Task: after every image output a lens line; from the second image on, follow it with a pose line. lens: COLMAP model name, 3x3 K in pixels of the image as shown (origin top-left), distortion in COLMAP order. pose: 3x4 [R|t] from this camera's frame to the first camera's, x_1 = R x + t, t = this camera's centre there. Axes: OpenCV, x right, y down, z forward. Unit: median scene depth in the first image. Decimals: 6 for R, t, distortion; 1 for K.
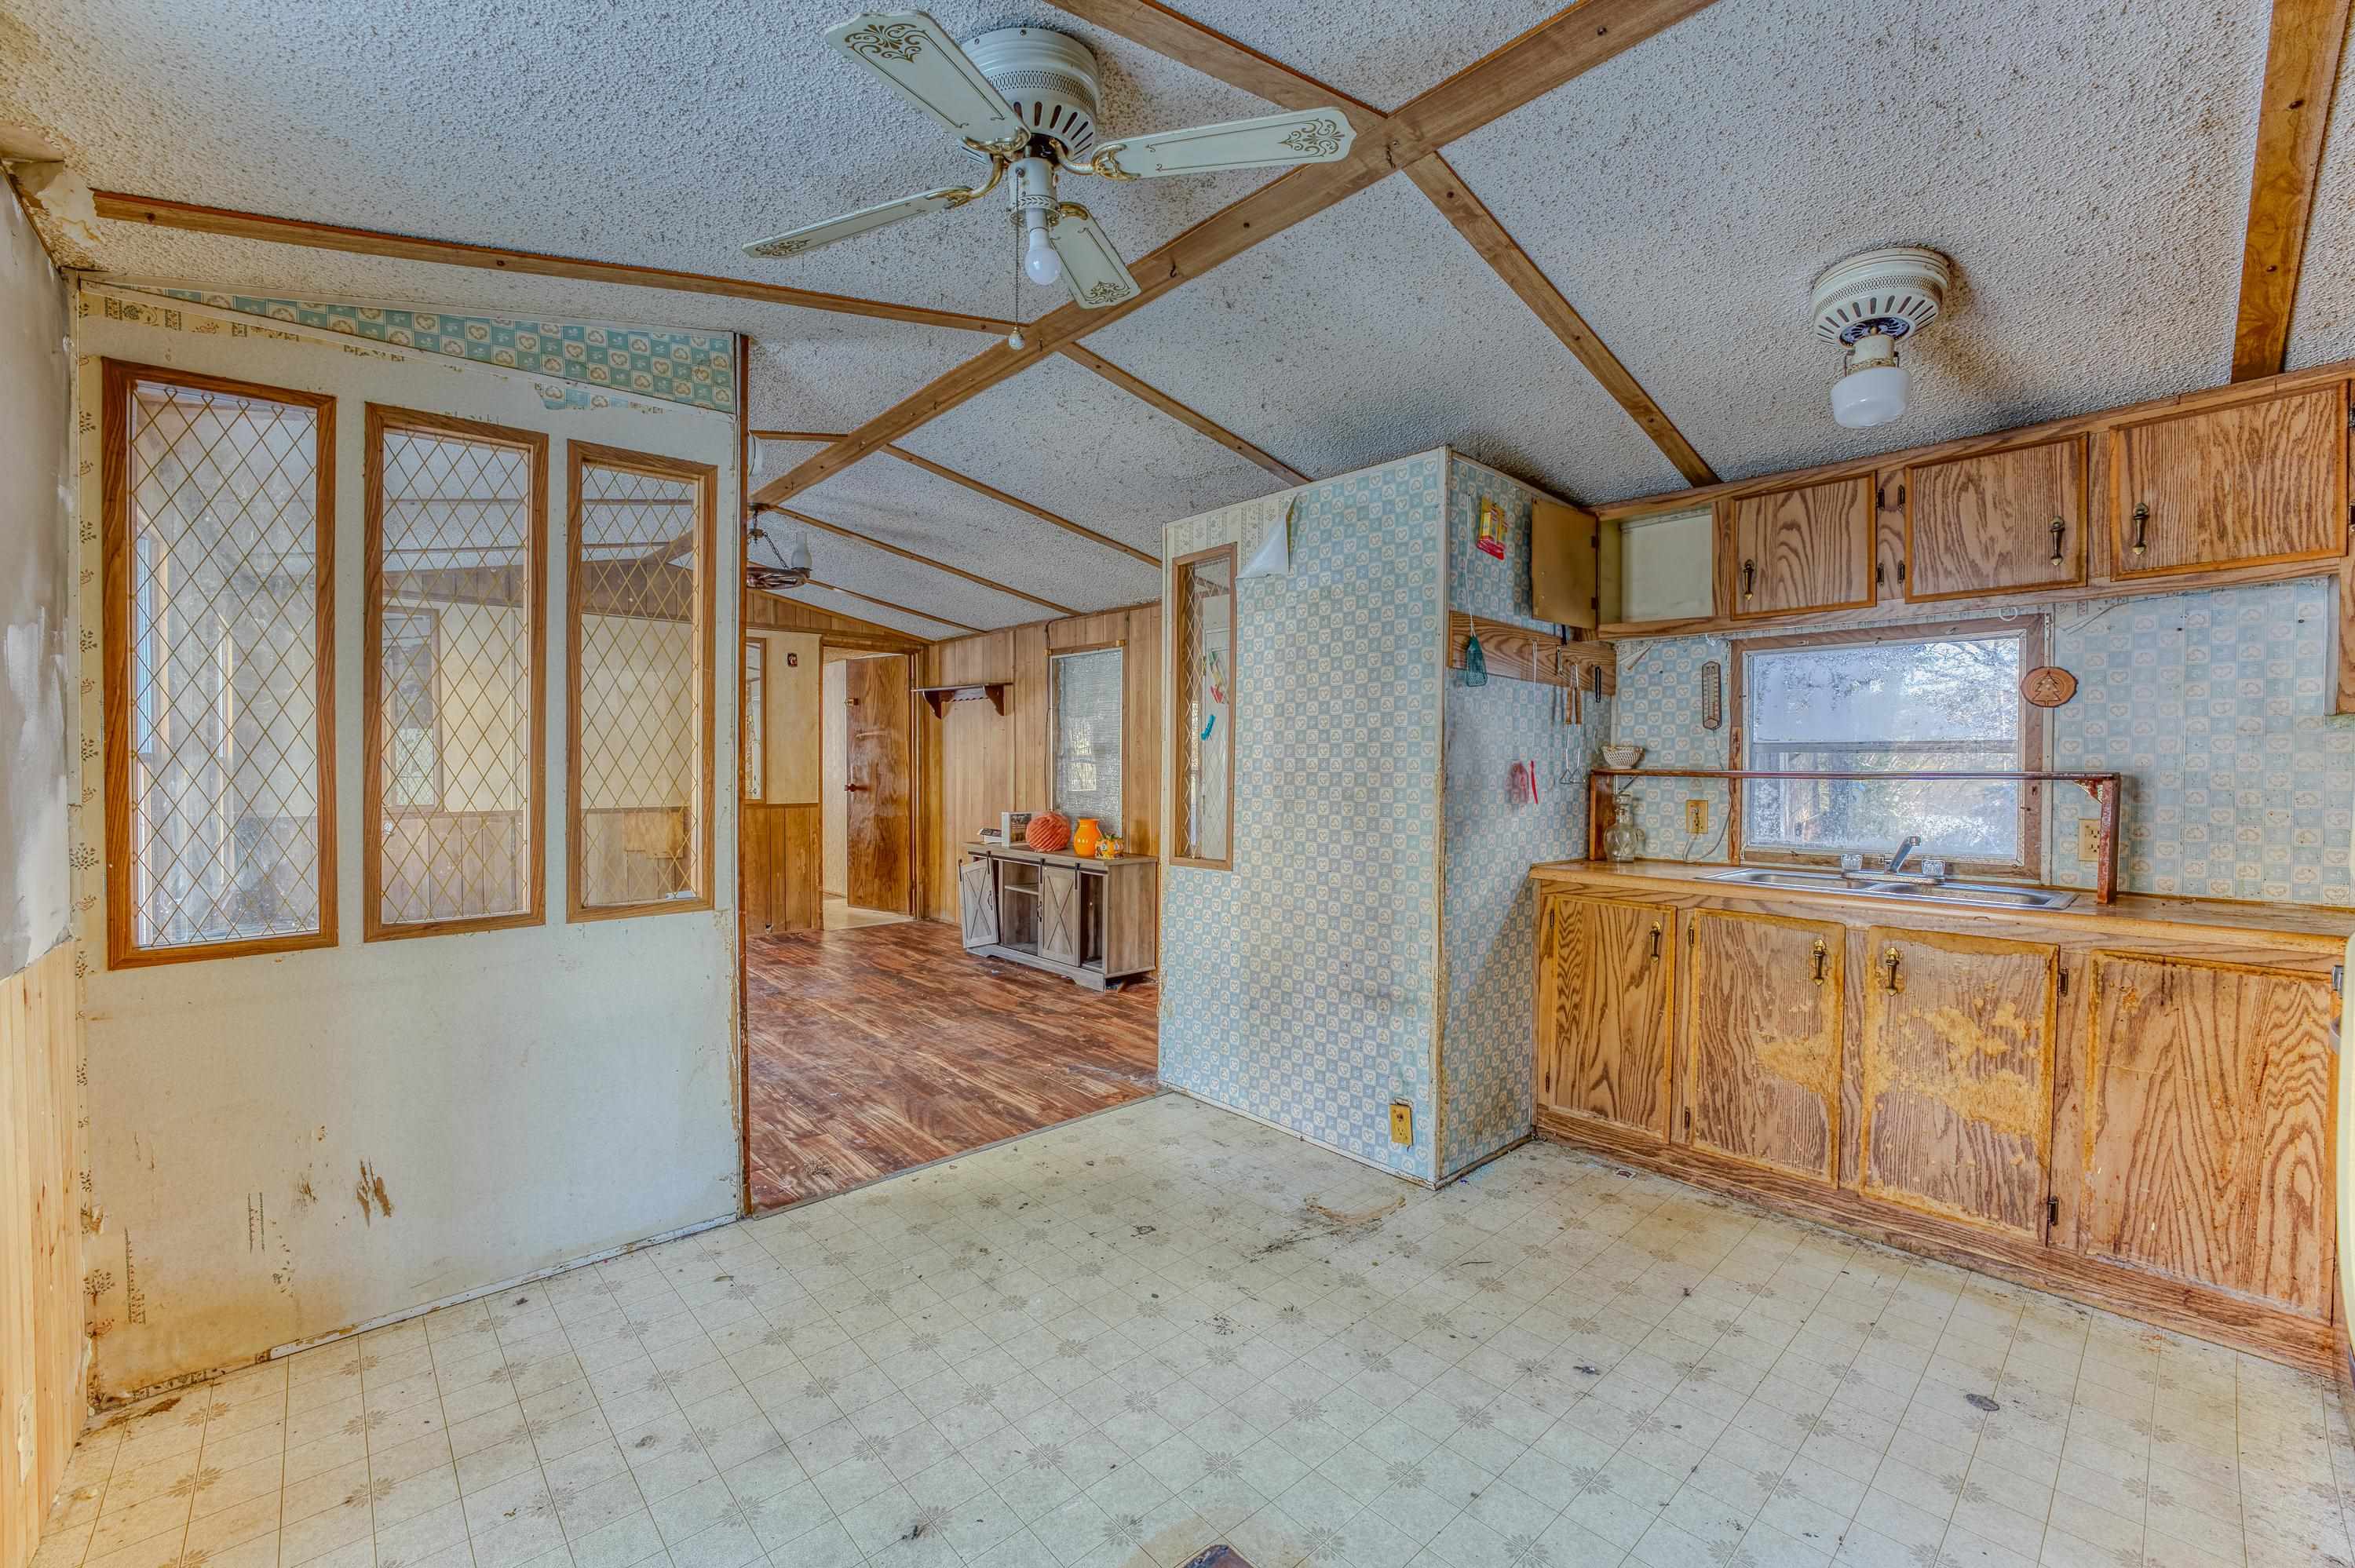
lens RADIAL K [[964.0, 0, 1164.0], [0, 964.0, 785.7], [0, 0, 1]] dist [-0.017142, 0.001225]
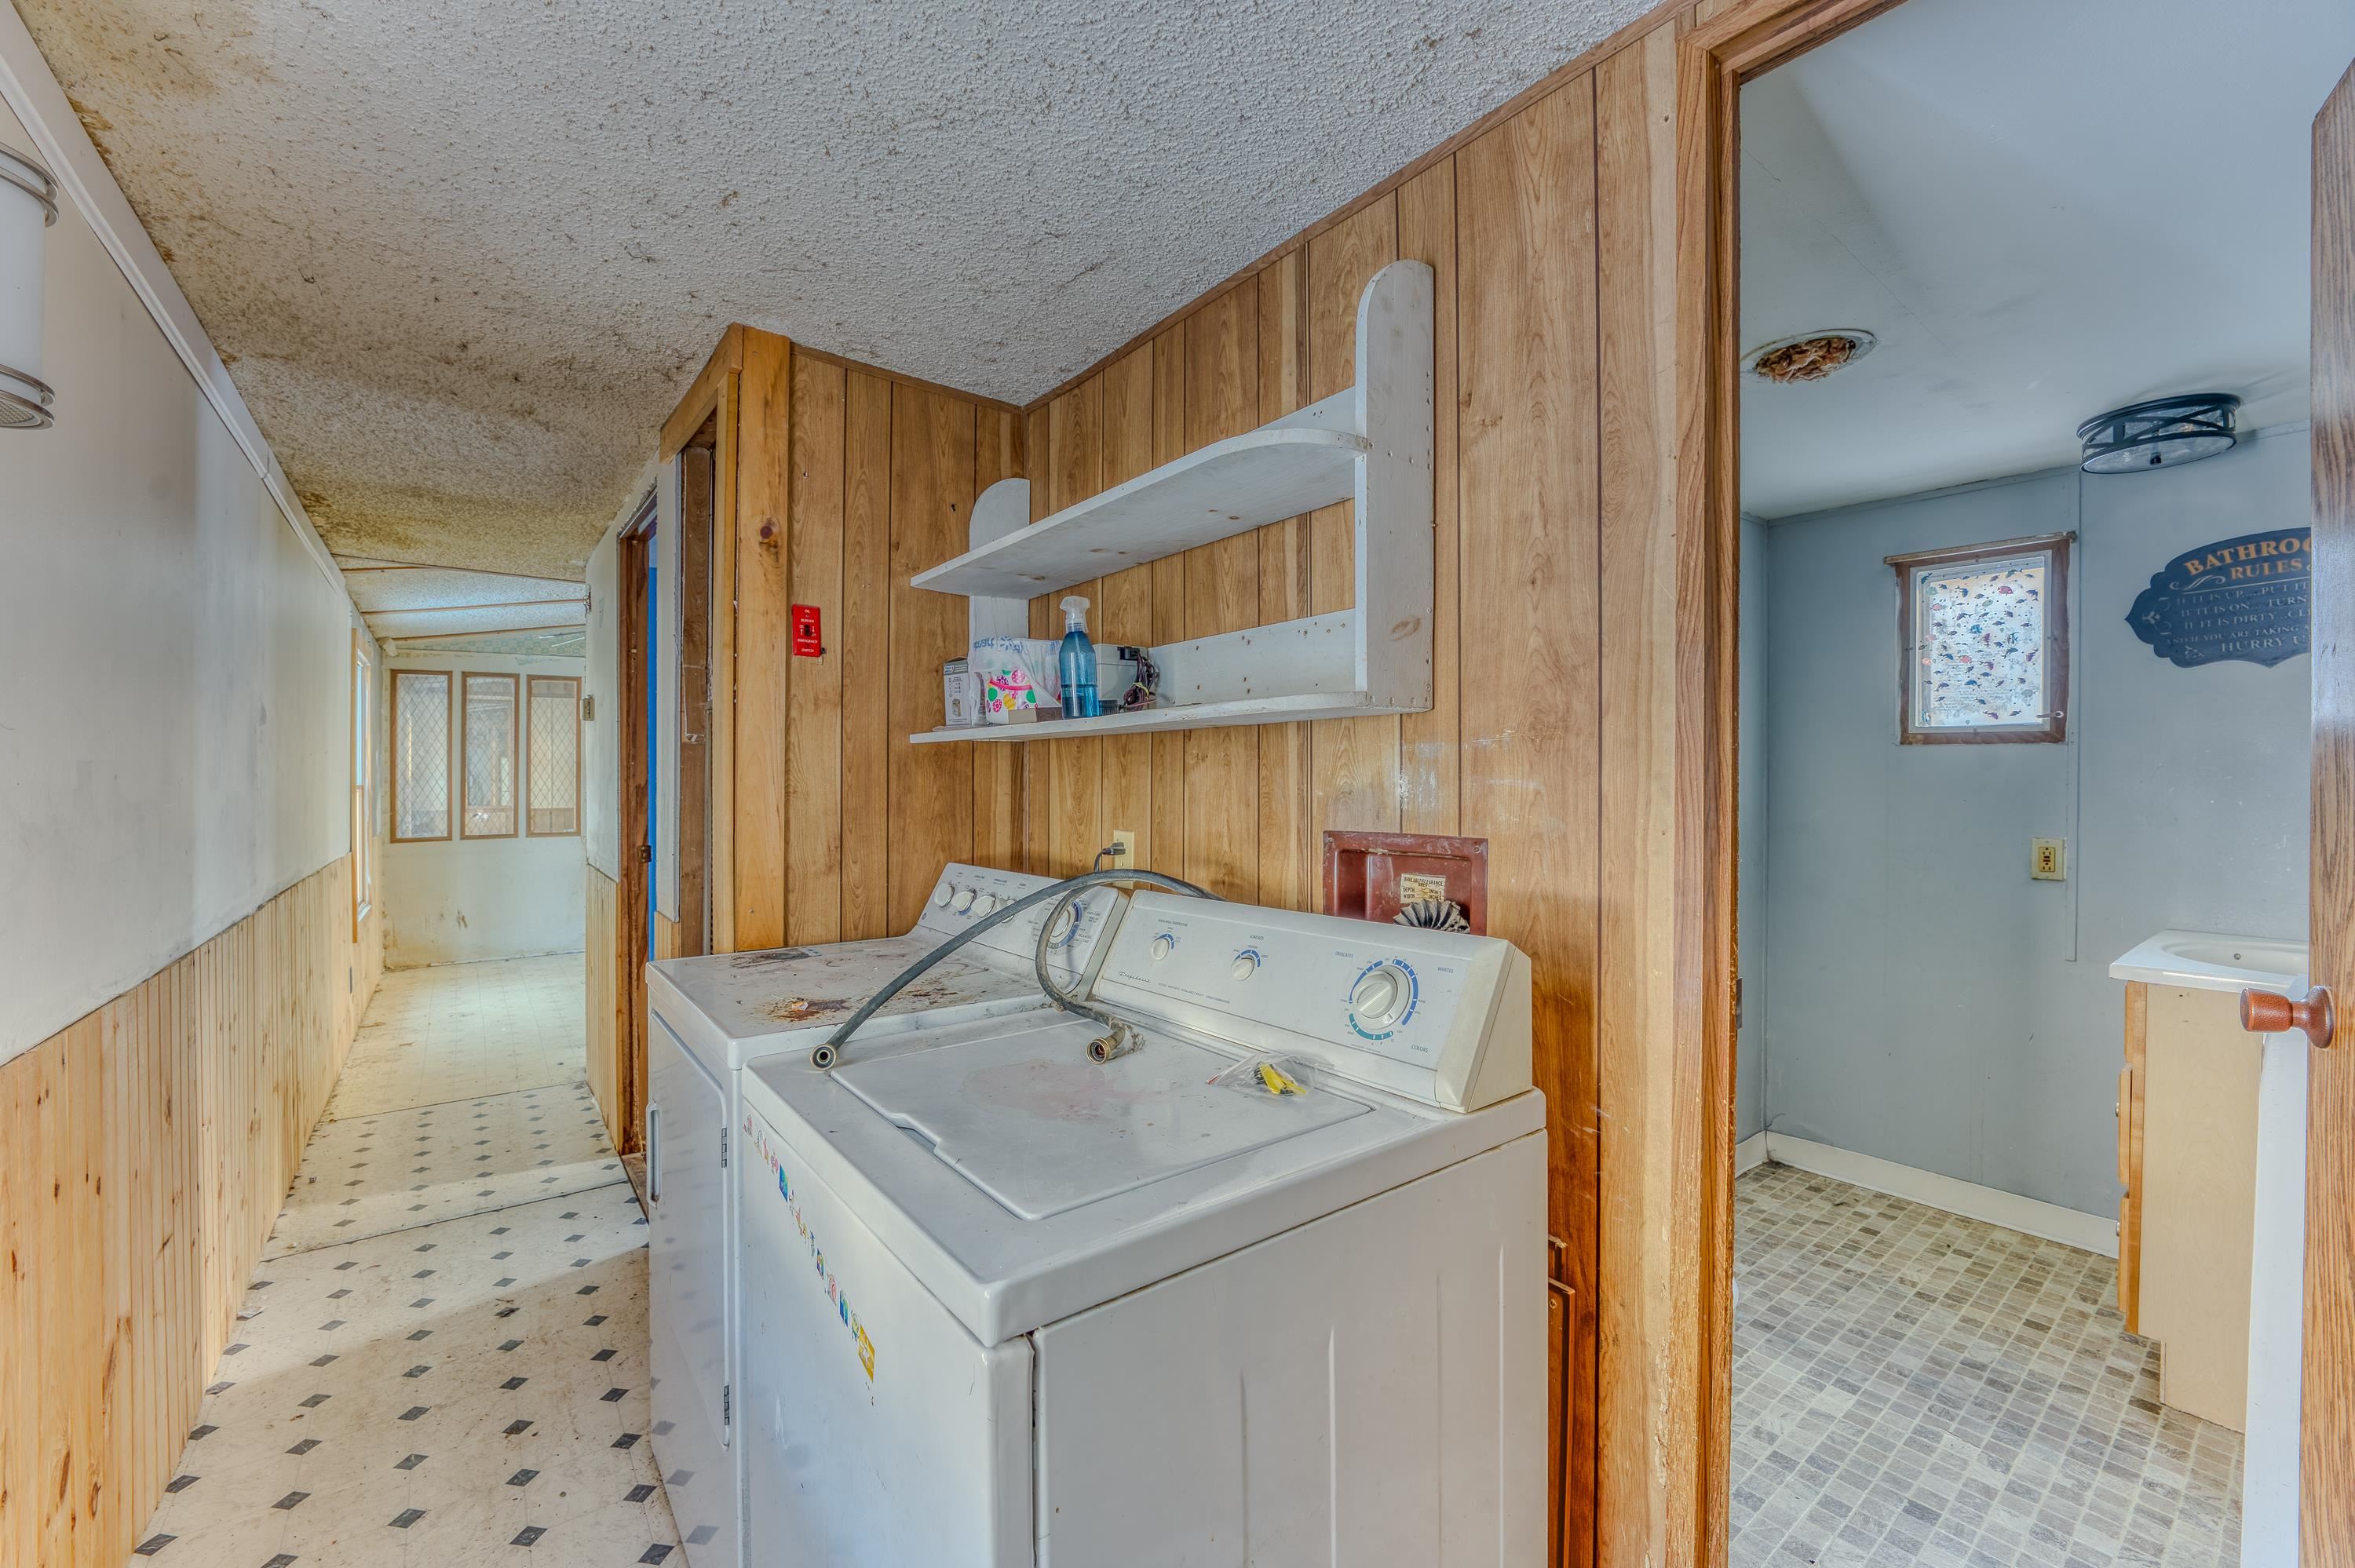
lens RADIAL K [[945.4, 0, 1157.1], [0, 945.4, 783.6], [0, 0, 1]] dist [-0.021406, 0.003510]
pose [[0.996052, -0.004788, -0.088643, 1.251906], [0.003451, 0.999878, -0.015232, 0.022334], [0.088705, 0.014866, 0.995947, -1.359325]]
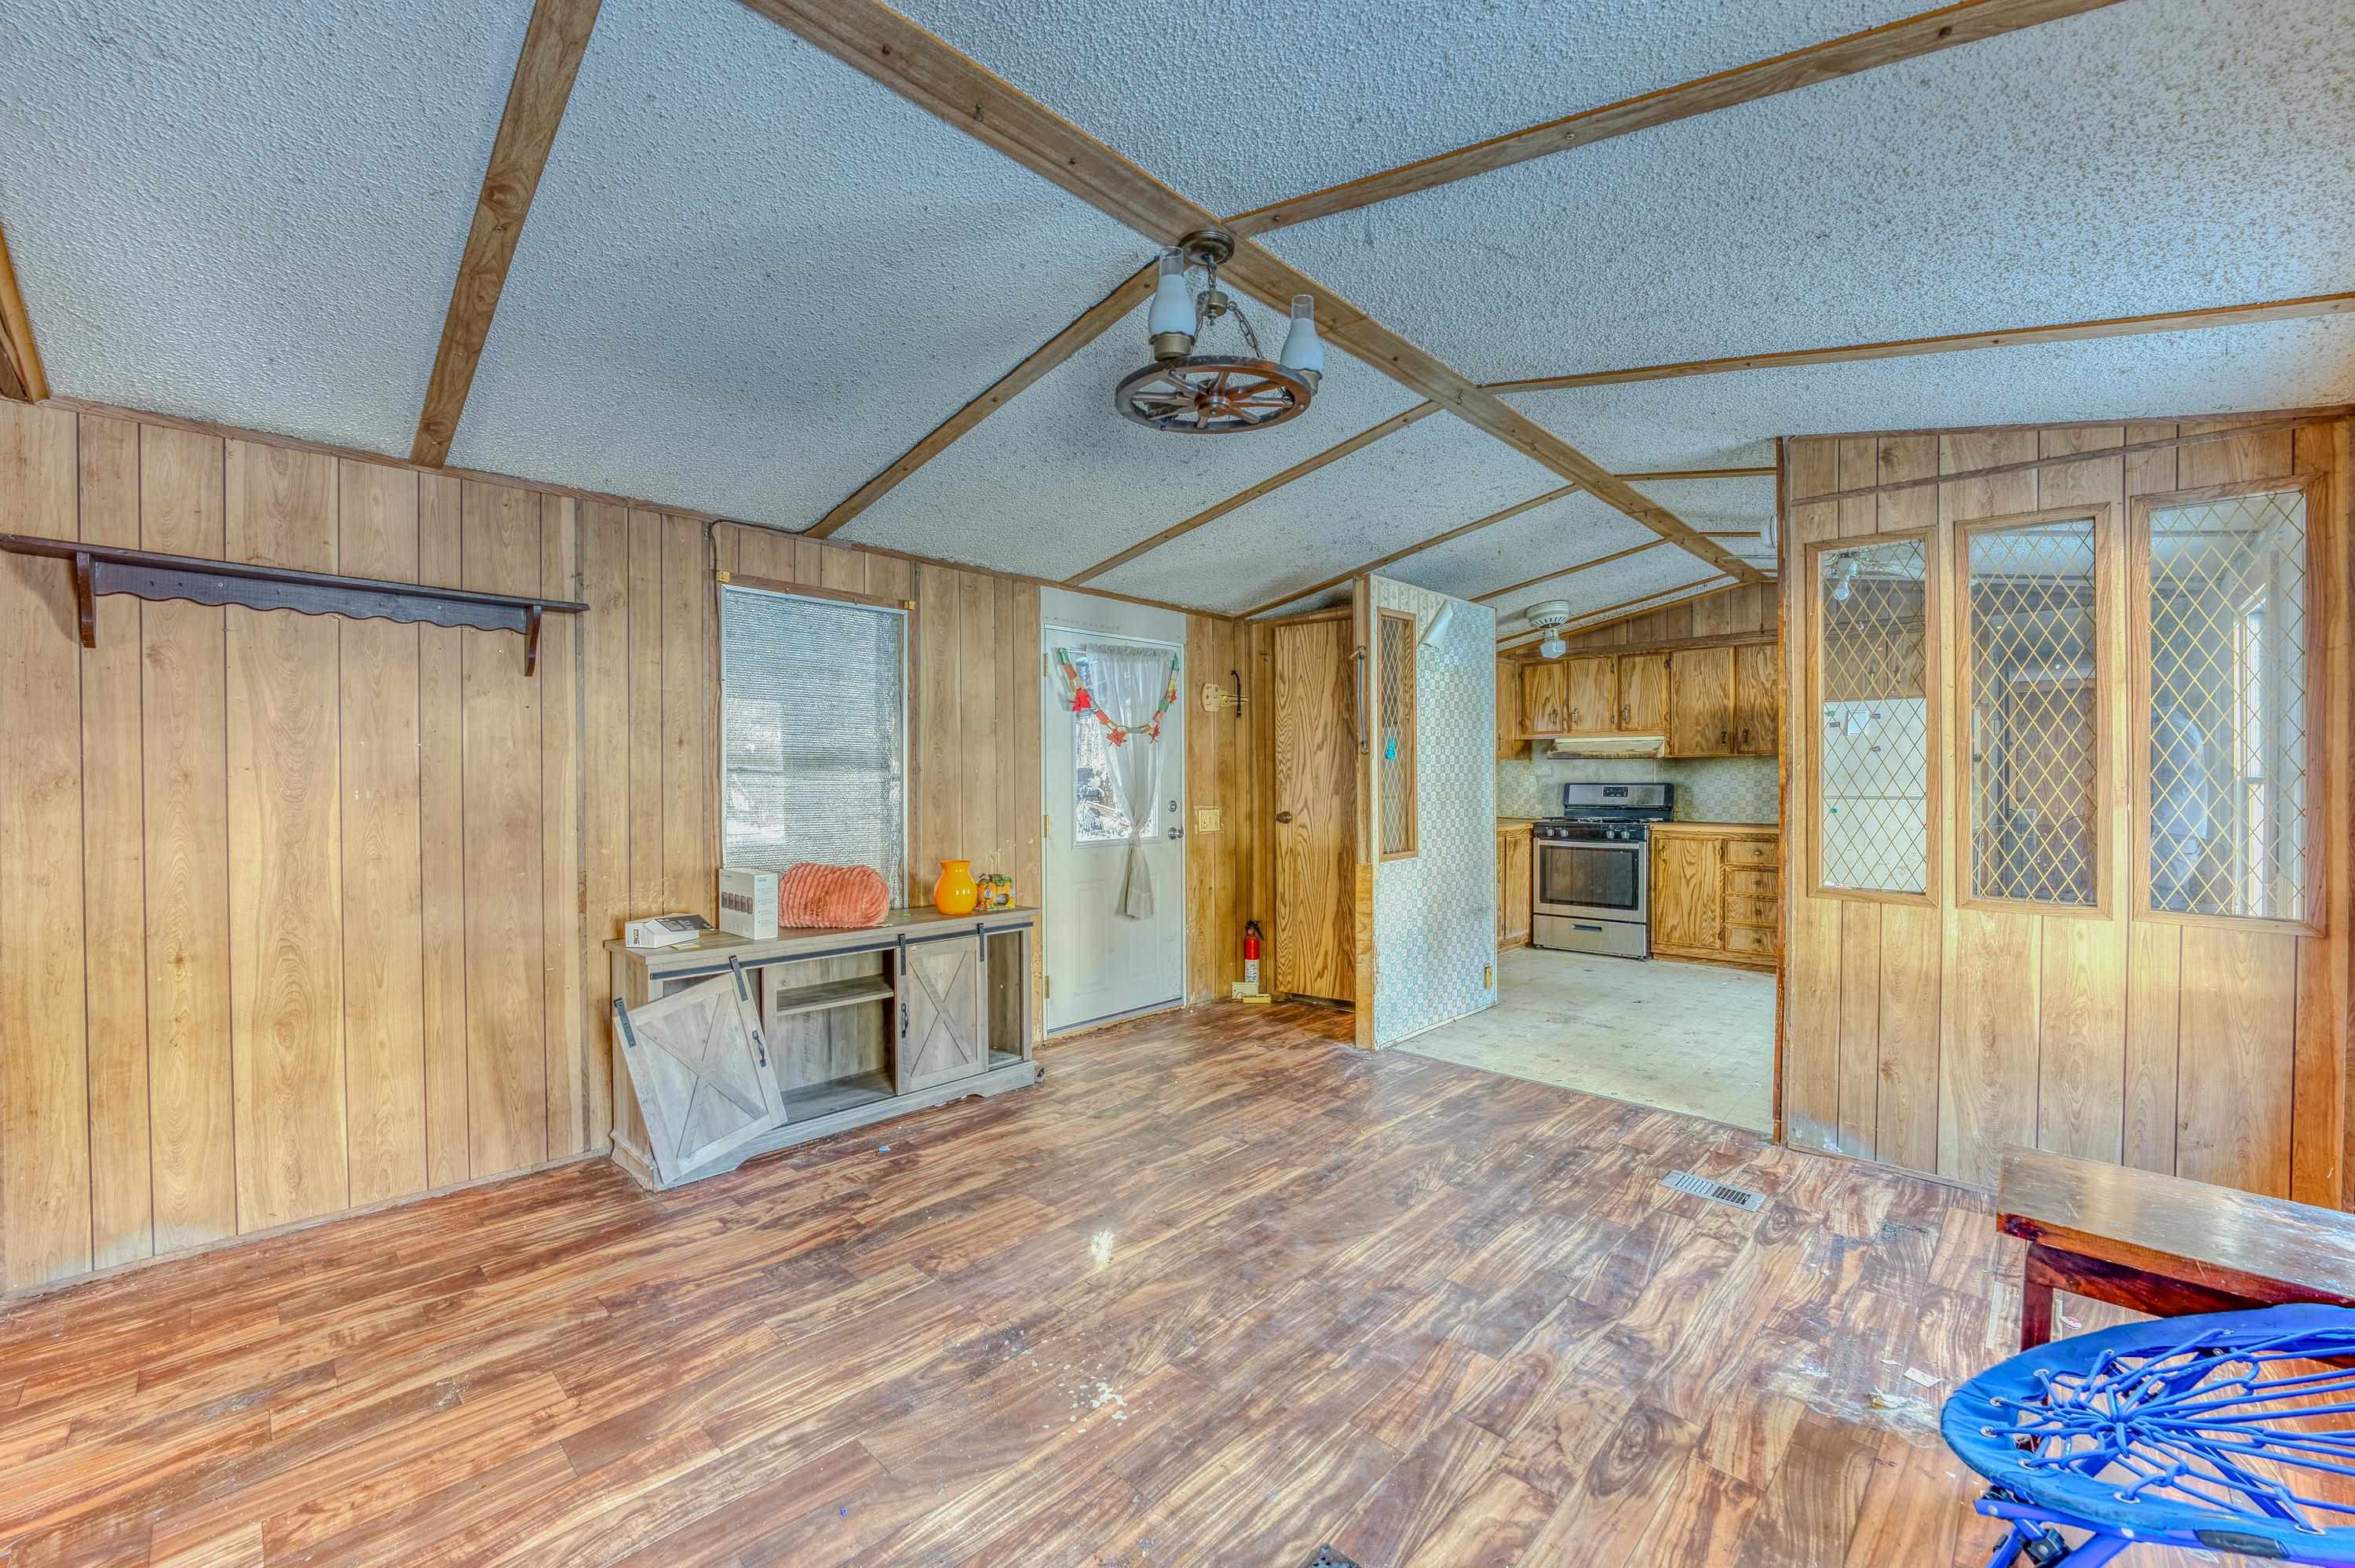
lens RADIAL K [[945.4, 0, 1162.8], [0, 945.4, 785.8], [0, 0, 1]] dist [-0.021406, 0.003510]
pose [[-0.073831, -0.012905, 0.997187, -1.434601], [0.025197, 0.999573, 0.014801, -0.045829], [-0.996952, 0.026219, -0.073475, 1.702565]]
